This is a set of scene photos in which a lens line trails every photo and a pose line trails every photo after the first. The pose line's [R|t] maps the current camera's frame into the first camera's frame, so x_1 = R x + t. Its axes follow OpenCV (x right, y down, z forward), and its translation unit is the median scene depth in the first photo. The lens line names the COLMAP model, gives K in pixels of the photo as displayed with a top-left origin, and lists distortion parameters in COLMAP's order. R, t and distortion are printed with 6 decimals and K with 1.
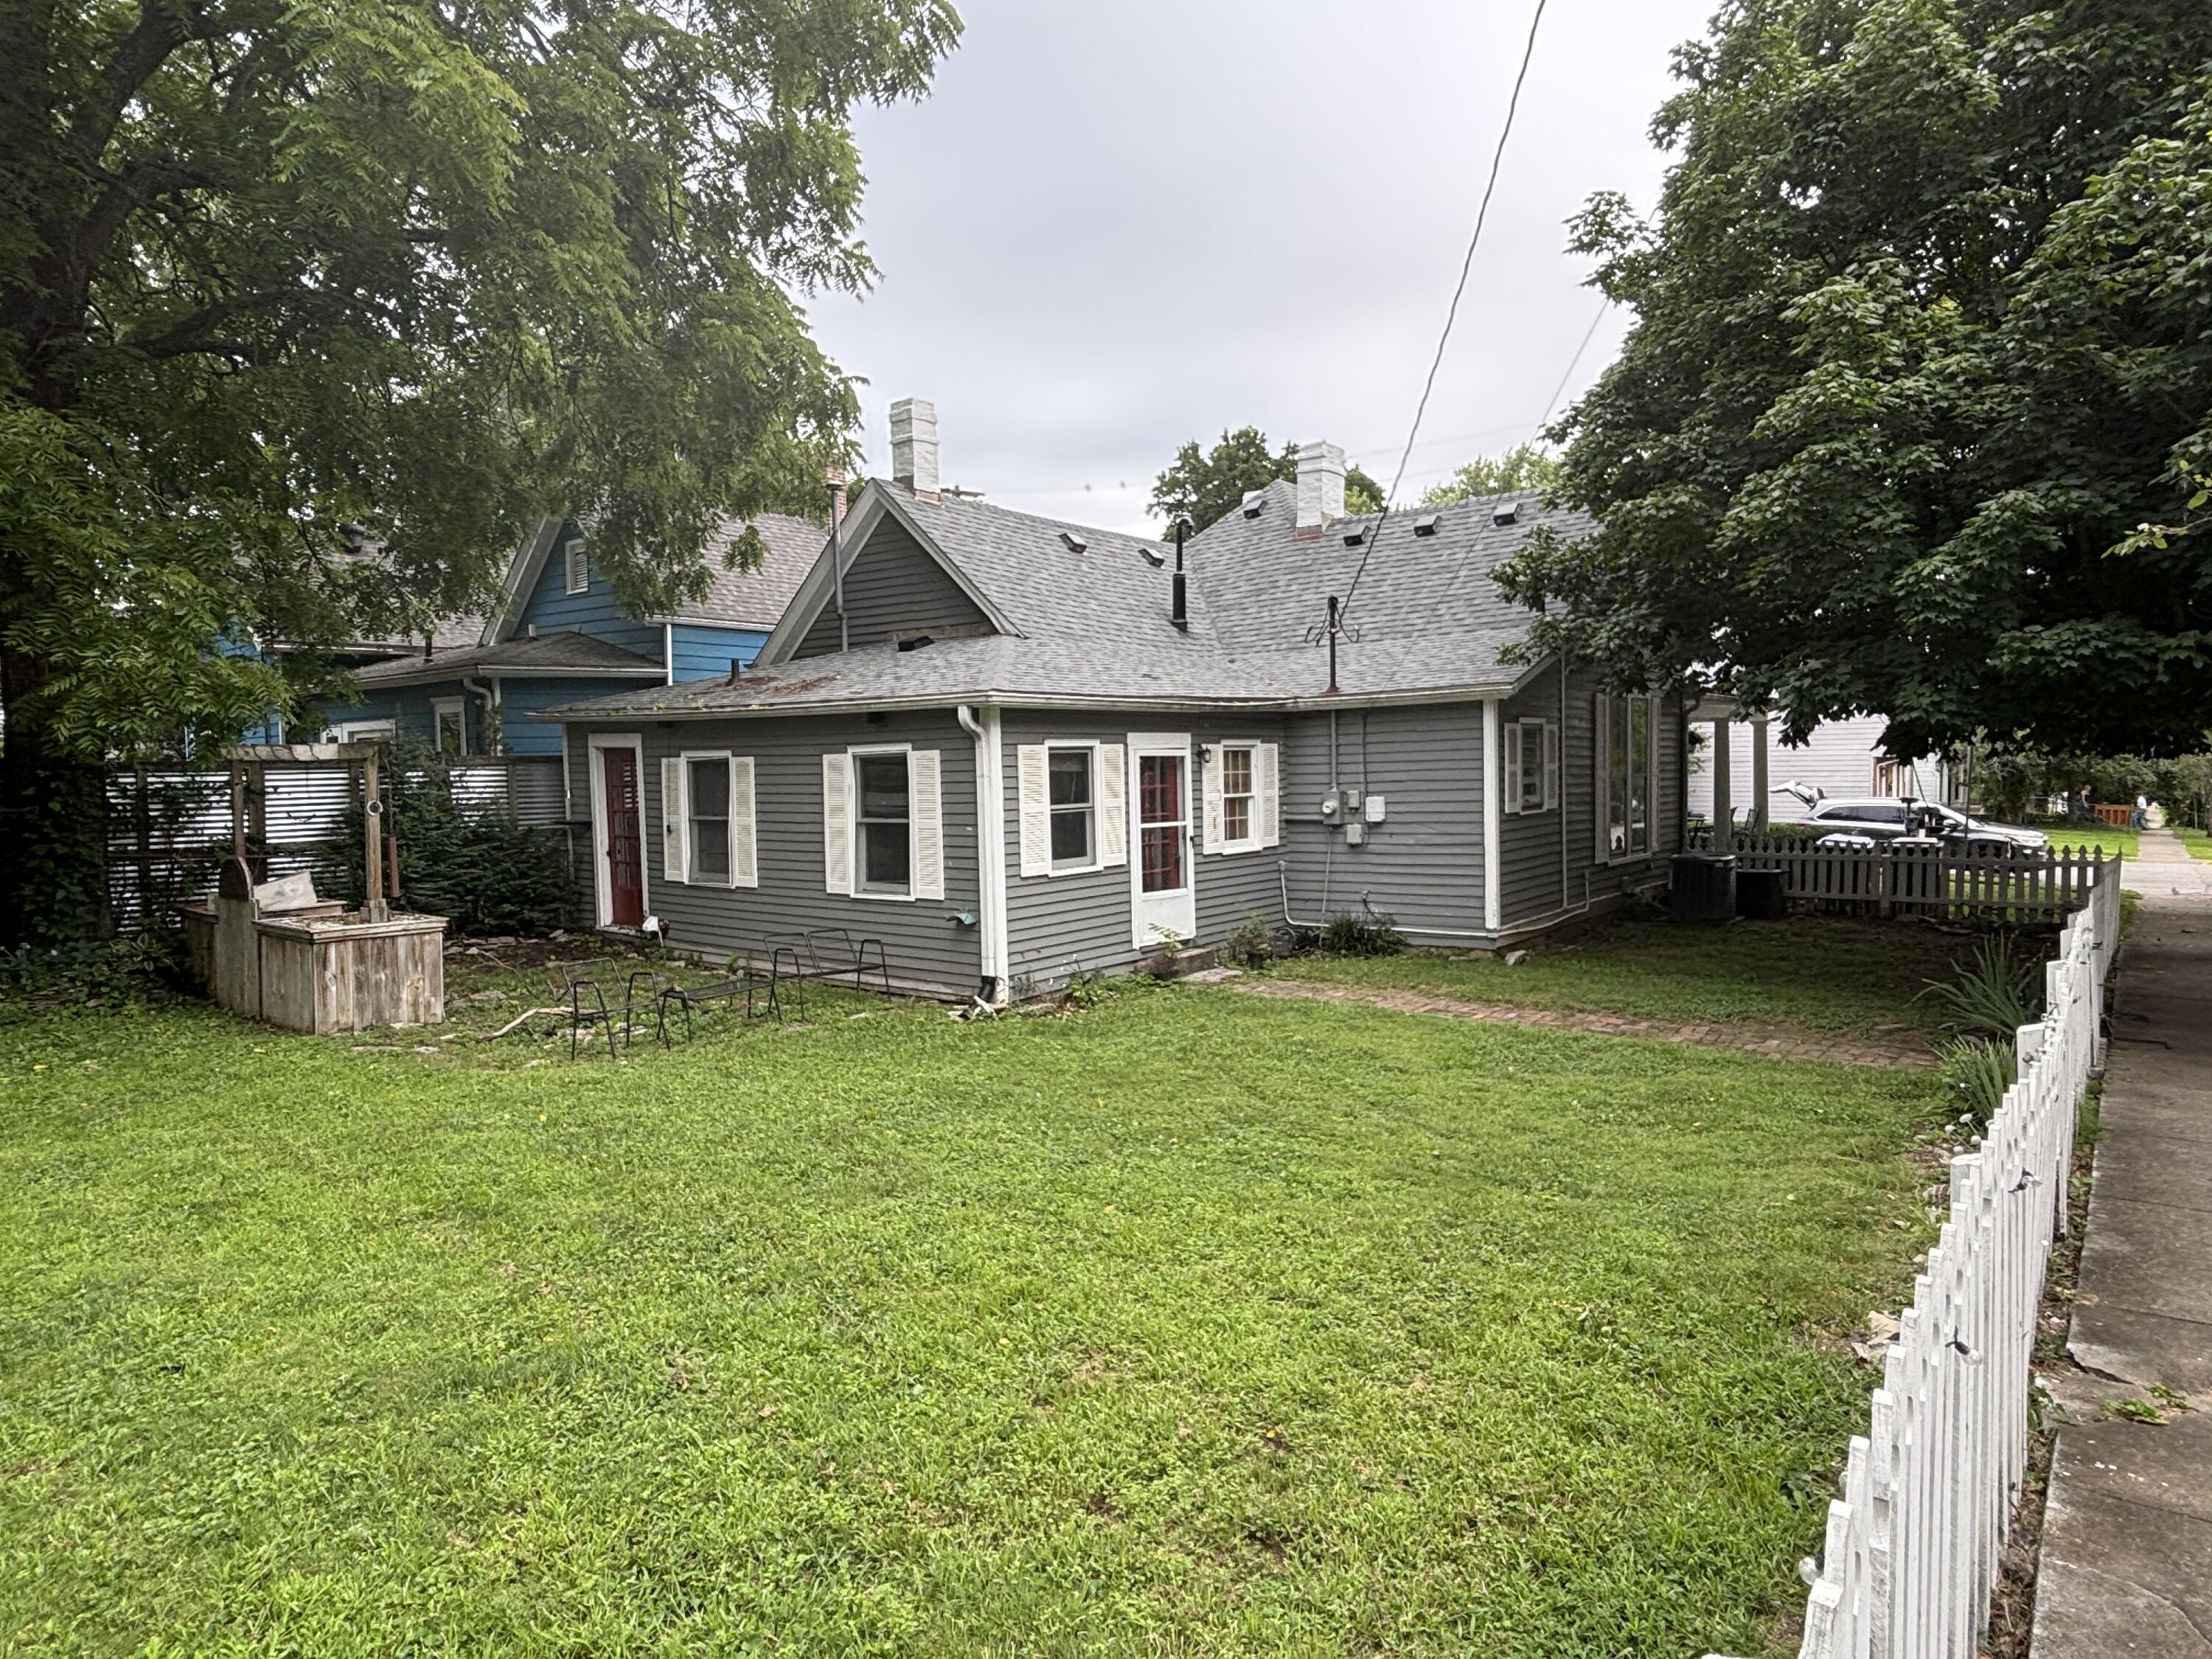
lens RADIAL K [[1279.4, 0, 1106.1], [0, 1279.4, 830.2], [0, 0, 1]] dist [0.002543, 0.008352]
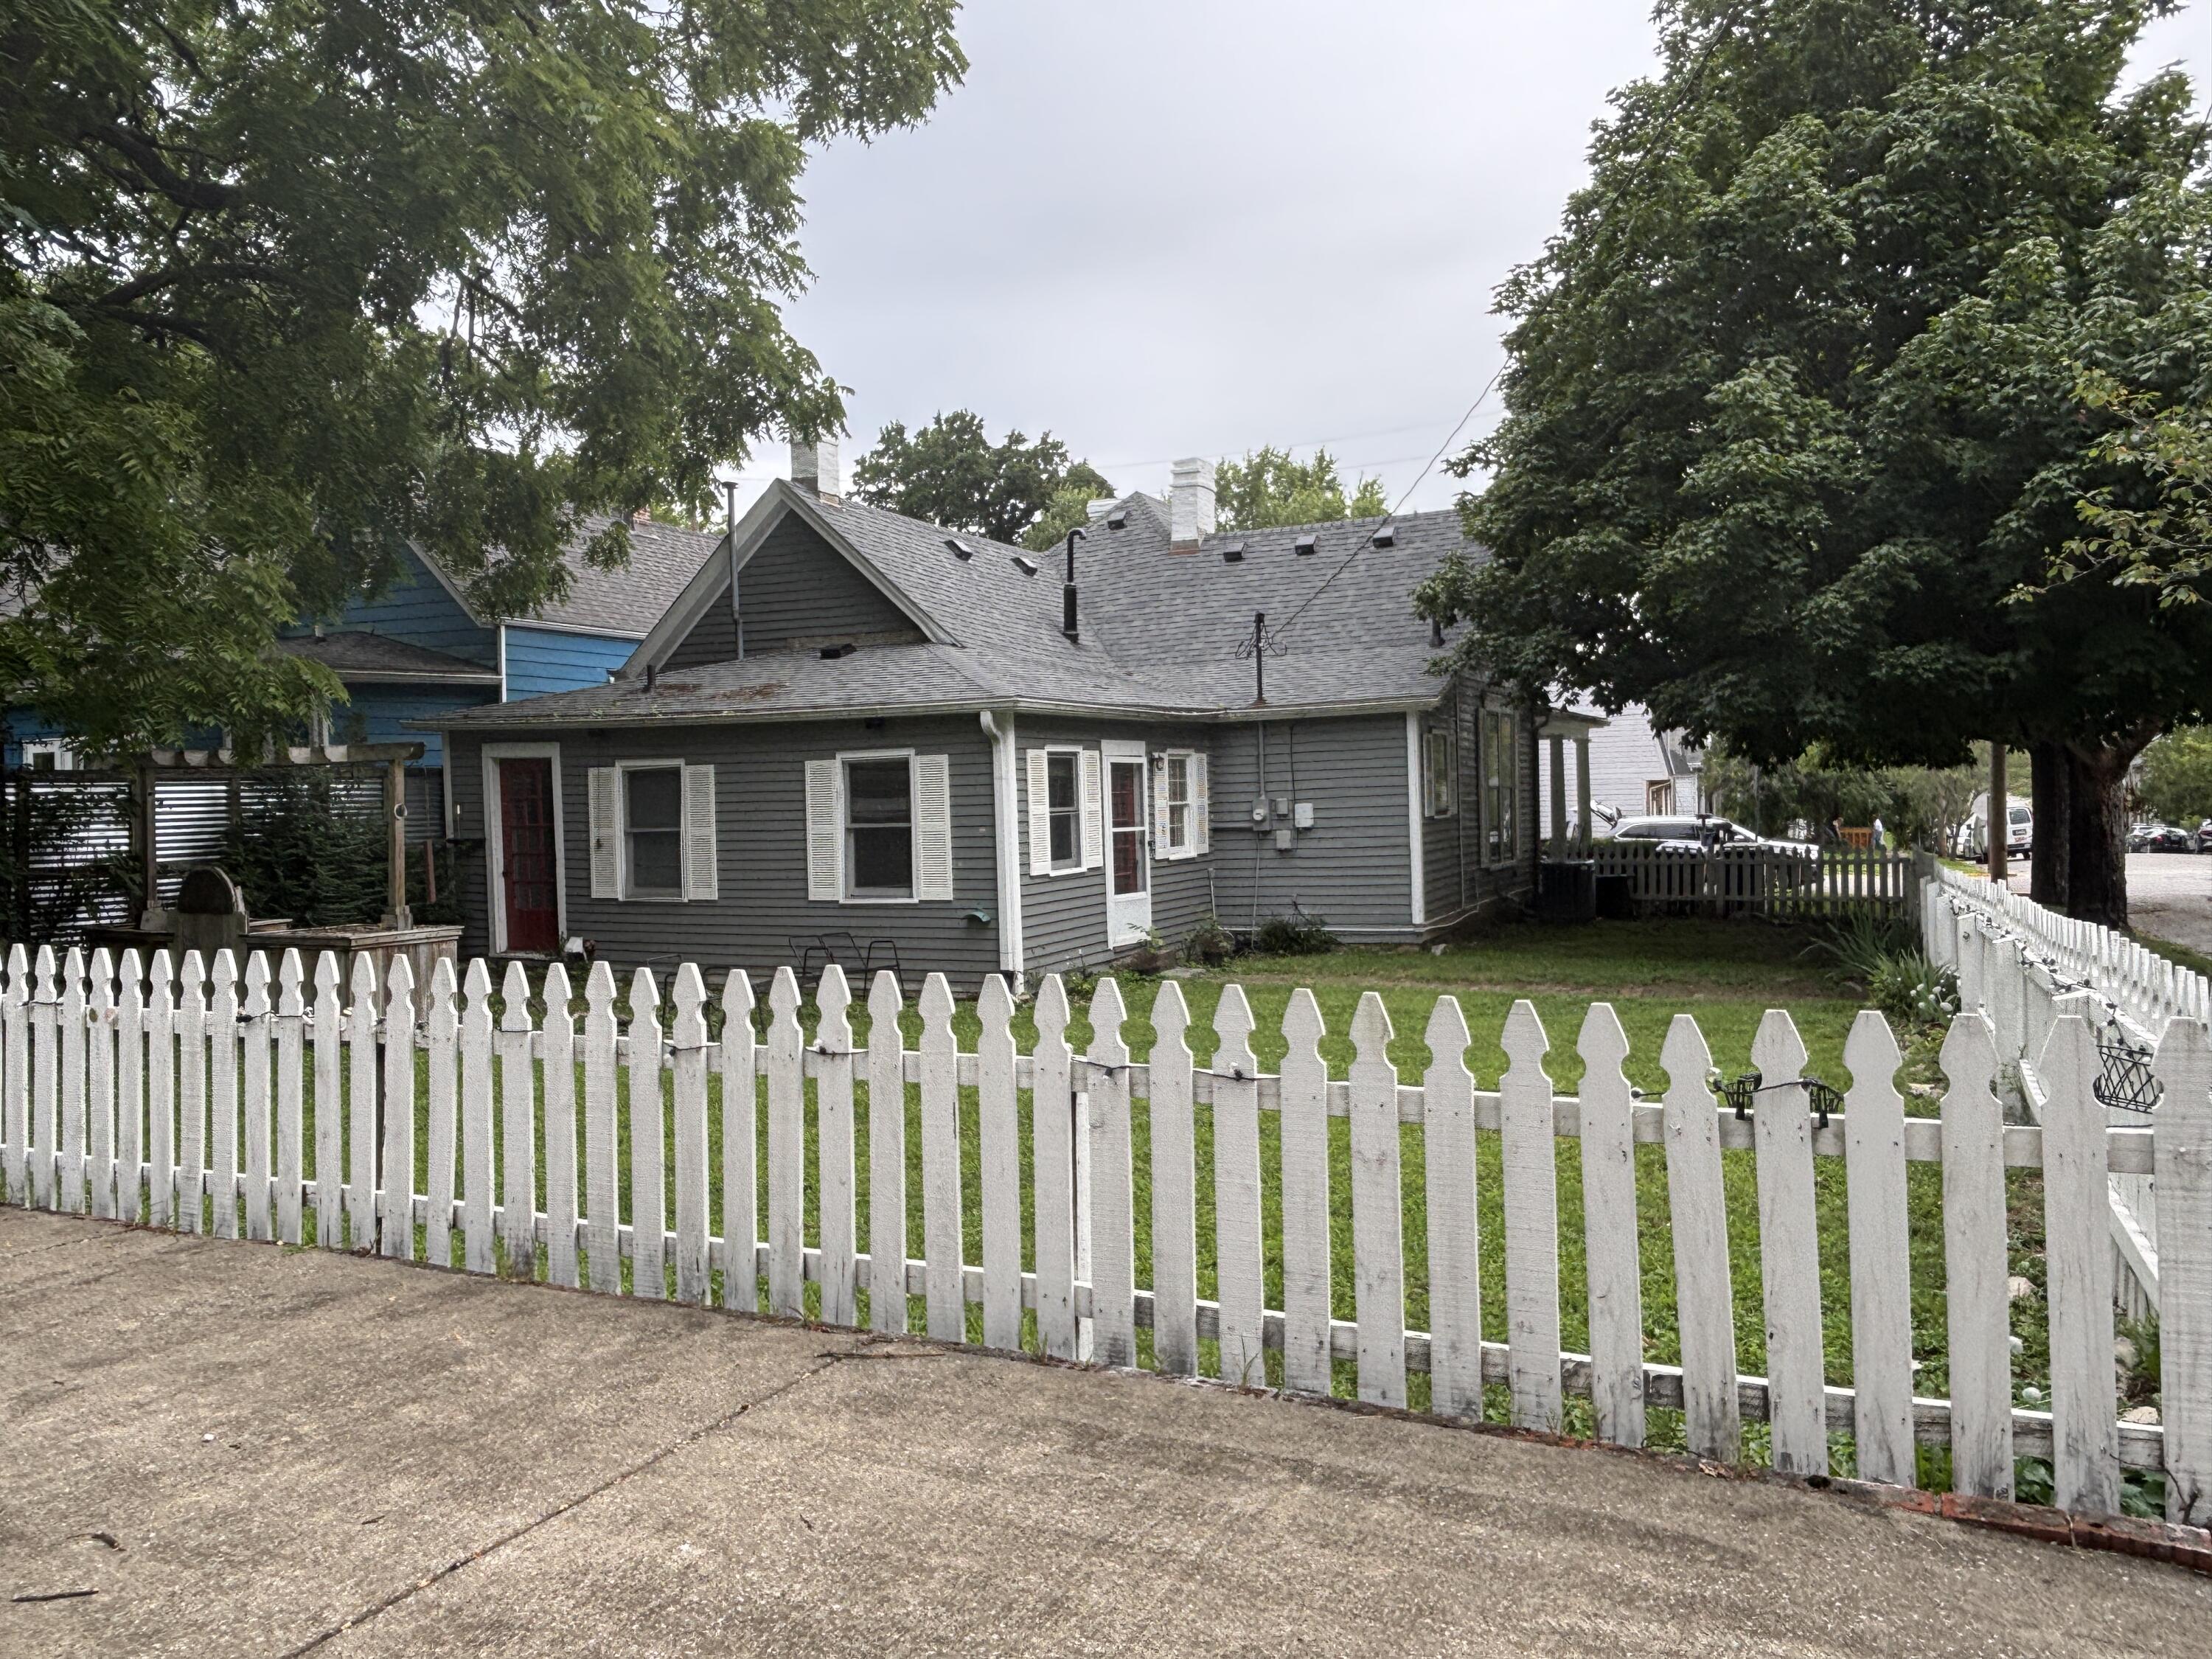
lens RADIAL K [[1540.8, 0, 1106.5], [0, 1540.8, 830.2], [0, 0, 1]] dist [0.035904, -0.014234]
pose [[0.973224, -0.011856, 0.229552, -0.251142], [0.019716, 0.999294, -0.031979, 0.034893], [-0.229011, 0.035648, 0.972771, -0.202554]]
